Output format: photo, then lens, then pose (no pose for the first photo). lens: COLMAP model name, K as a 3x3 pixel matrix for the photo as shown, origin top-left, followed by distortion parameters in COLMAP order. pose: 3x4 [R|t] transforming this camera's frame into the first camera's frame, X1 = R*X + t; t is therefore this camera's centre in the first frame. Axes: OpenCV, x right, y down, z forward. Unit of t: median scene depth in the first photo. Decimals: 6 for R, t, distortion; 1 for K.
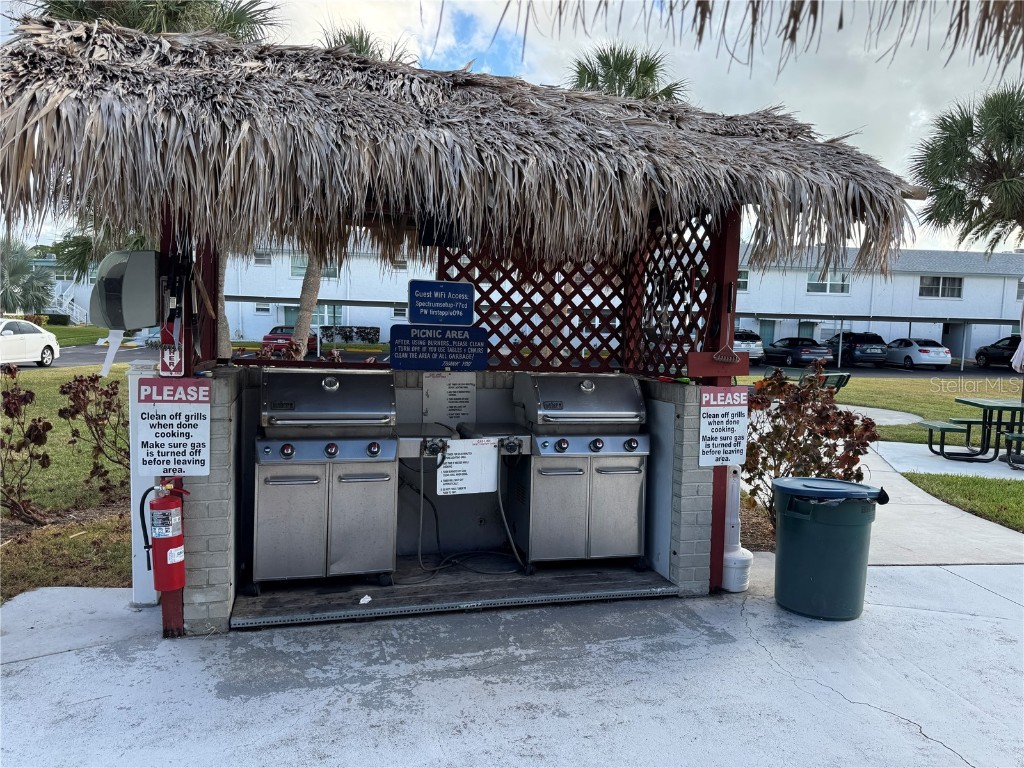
lens RADIAL K [[721.6, 0, 512.0], [0, 721.6, 384.0], [0, 0, 1]] dist [-0.003822, -0.000508]
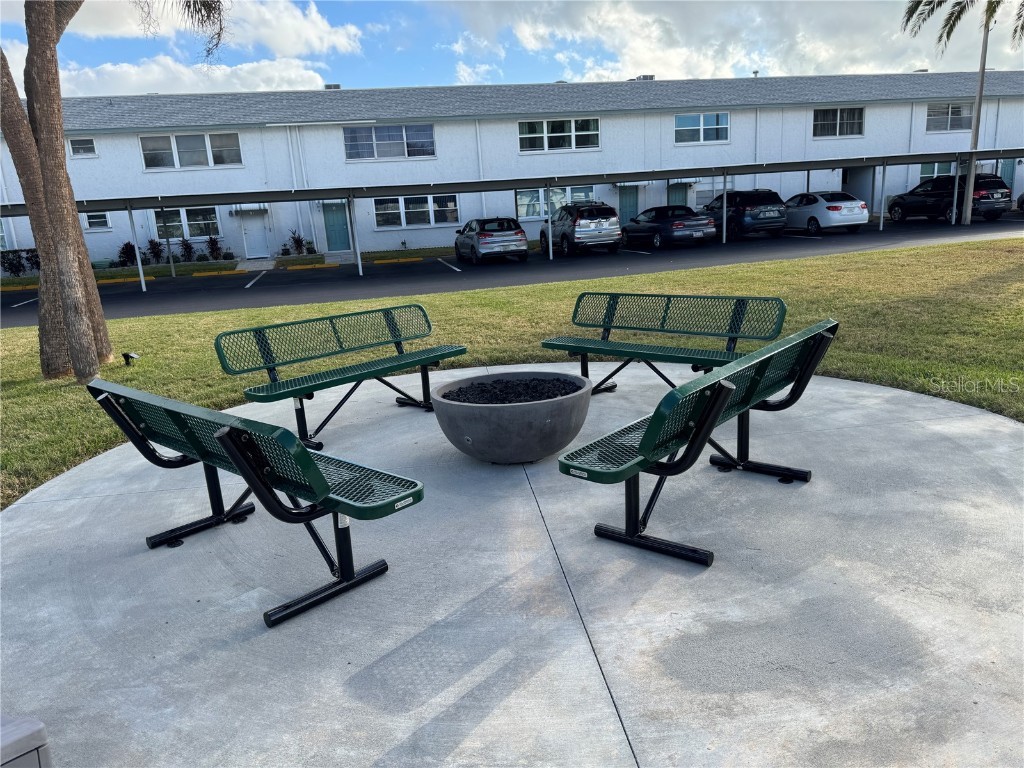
lens RADIAL K [[761.6, 0, 512.0], [0, 761.6, 384.0], [0, 0, 1]] dist [0.026682, -0.003084]
pose [[0.980330, -0.126426, 0.151558, 0.106371], [0.104470, 0.983902, 0.144995, -0.016054], [-0.167449, -0.126310, 0.977756, 0.257920]]
